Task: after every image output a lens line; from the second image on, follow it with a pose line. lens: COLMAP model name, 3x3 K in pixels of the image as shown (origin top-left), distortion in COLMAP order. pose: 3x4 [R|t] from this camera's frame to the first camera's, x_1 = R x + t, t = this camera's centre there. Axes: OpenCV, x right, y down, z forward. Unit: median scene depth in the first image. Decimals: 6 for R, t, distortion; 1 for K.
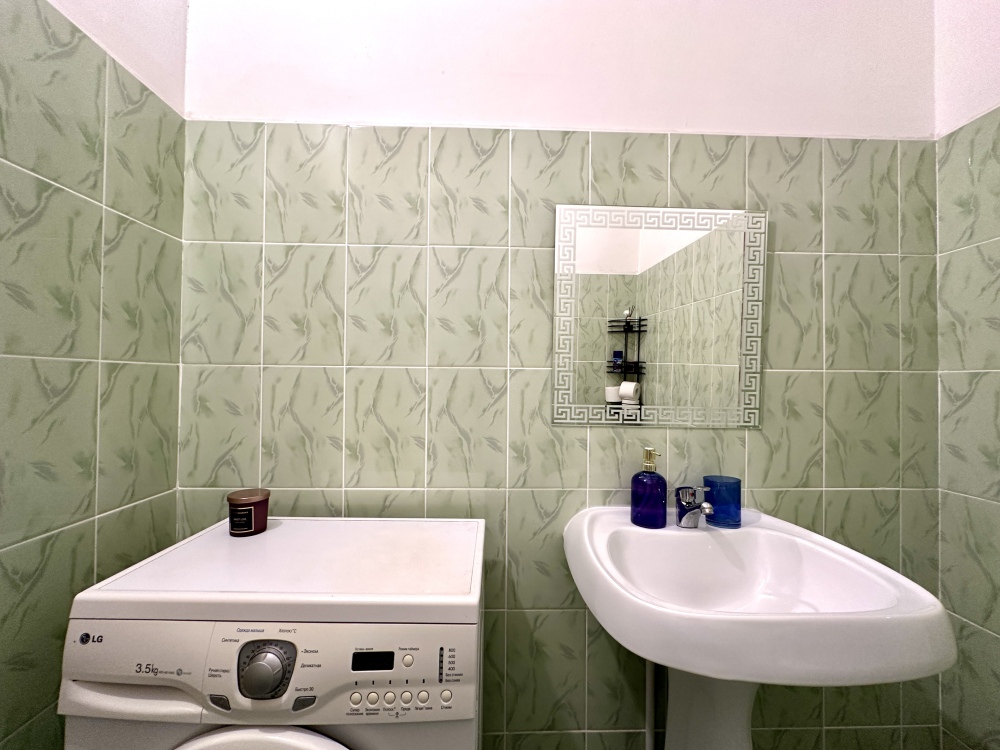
lens RADIAL K [[398.8, 0, 500.4], [0, 398.8, 377.3], [0, 0, 1]] dist [-0.006608, 0.001732]
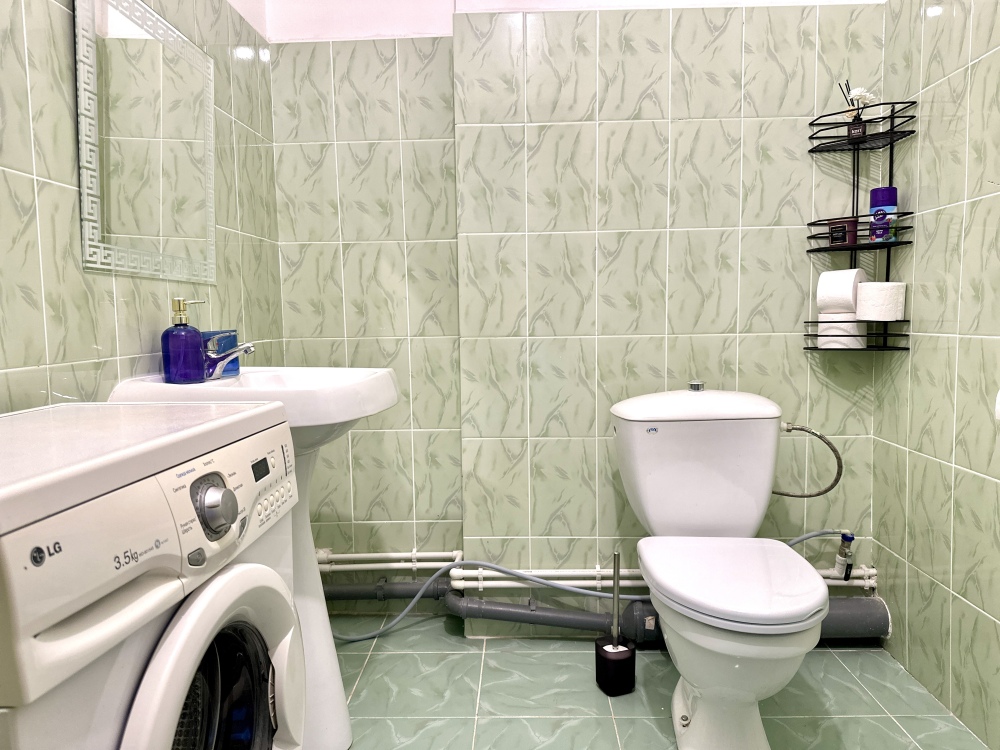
lens RADIAL K [[703.0, 0, 500.4], [0, 703.0, 370.1], [0, 0, 1]] dist [0.052203, -0.063682]
pose [[0.070986, -0.094569, 0.992984, -1.085671], [0.007302, 0.995518, 0.094288, 0.183143], [-0.997451, 0.000557, 0.071358, 0.175915]]
